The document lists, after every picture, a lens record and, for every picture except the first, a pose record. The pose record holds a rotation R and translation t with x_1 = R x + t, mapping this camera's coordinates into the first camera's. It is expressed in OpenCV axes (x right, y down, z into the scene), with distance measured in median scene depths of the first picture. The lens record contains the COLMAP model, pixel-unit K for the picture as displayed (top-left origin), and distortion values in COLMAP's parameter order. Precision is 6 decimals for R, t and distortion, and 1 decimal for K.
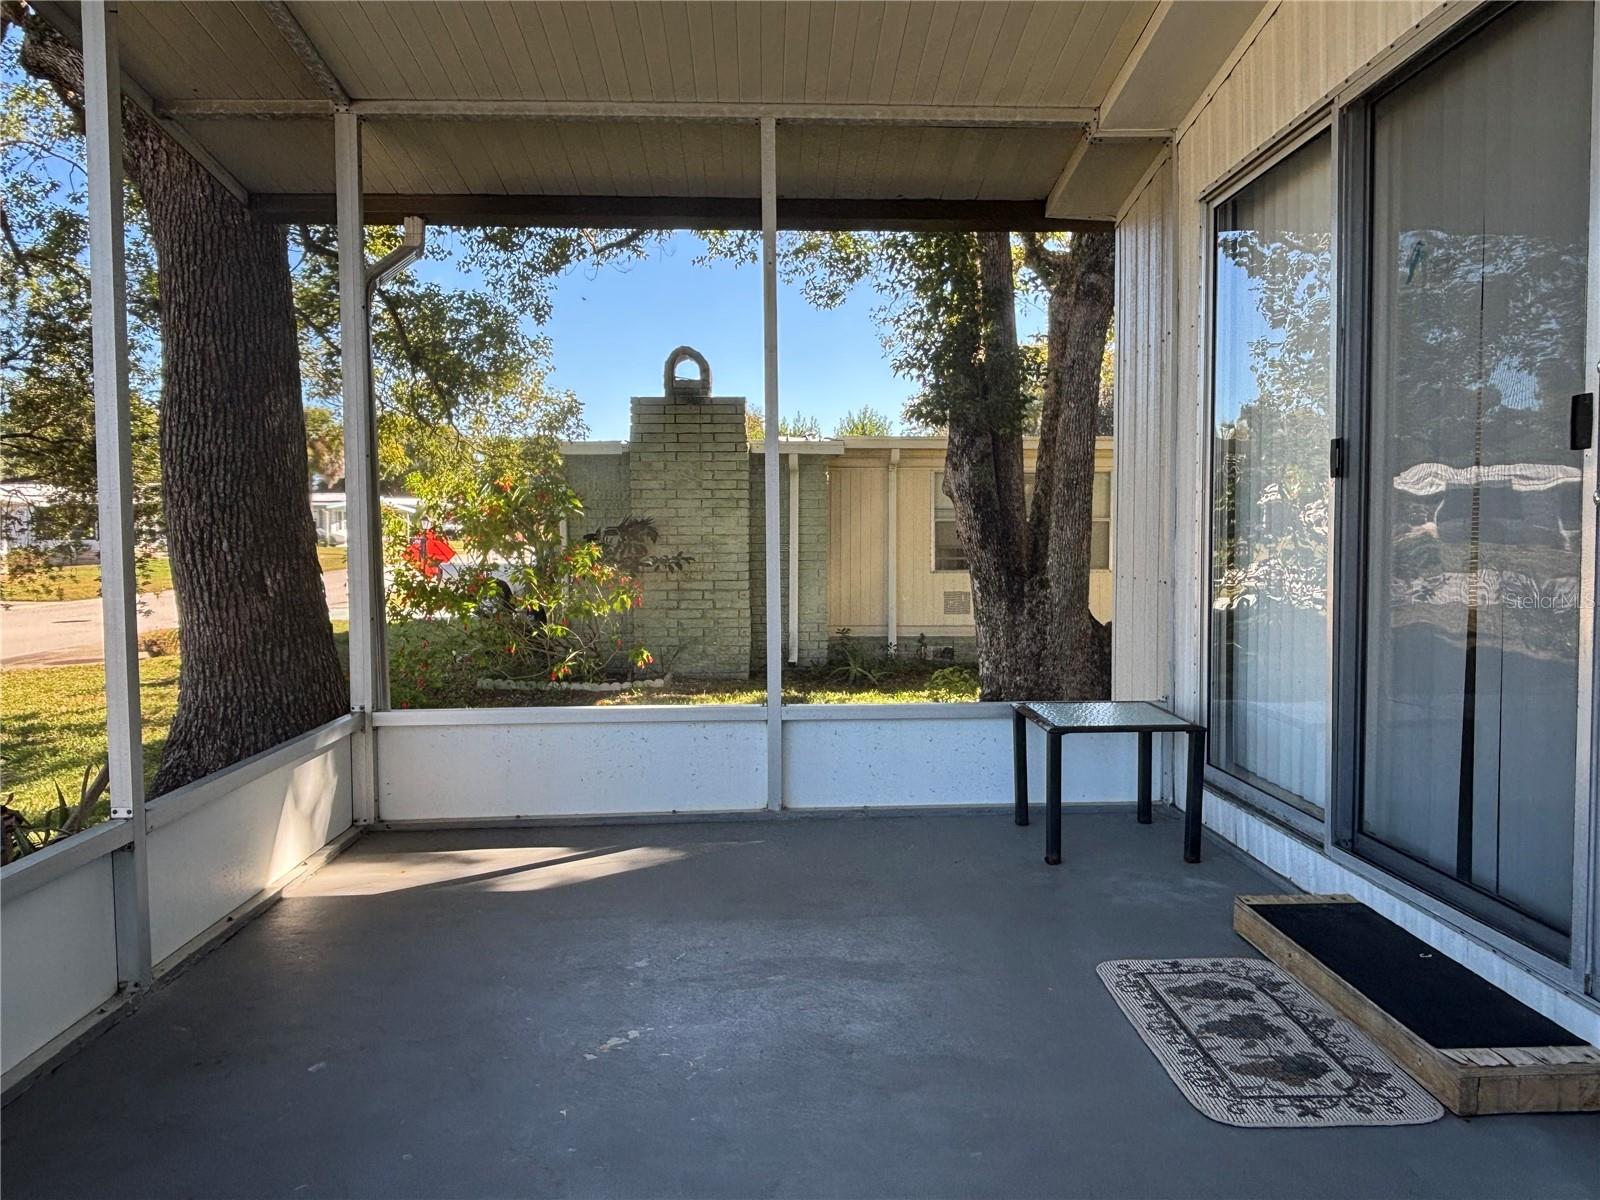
lens RADIAL K [[1031.1, 0, 800.0], [0, 1031.1, 600.0], [0, 0, 1]] dist [-0.086755, -0.000505]
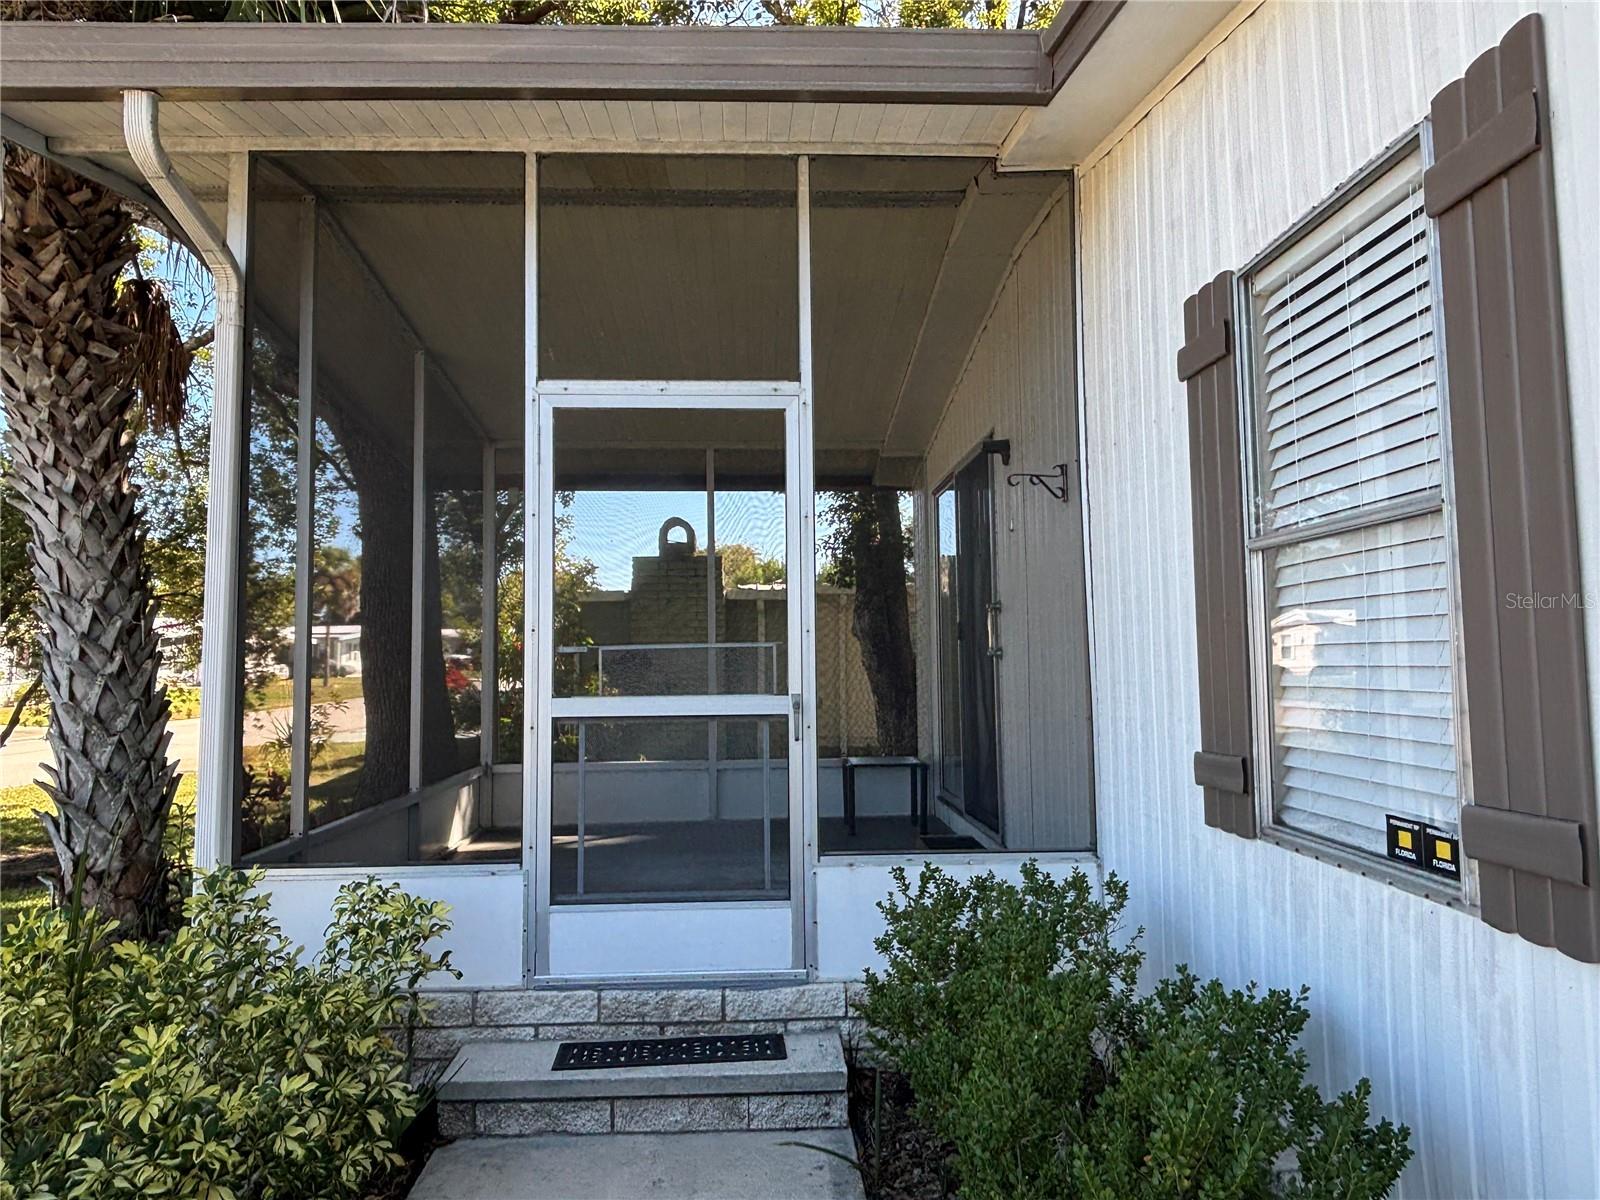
lens RADIAL K [[1070.3, 0, 793.3], [0, 1070.3, 591.2], [0, 0, 1]] dist [0.038275, -0.000134]
pose [[0.999879, -0.011635, -0.010331, 0.049408], [0.010234, 0.991900, -0.126605, 0.016657], [0.011721, 0.126484, 0.991899, -0.322924]]
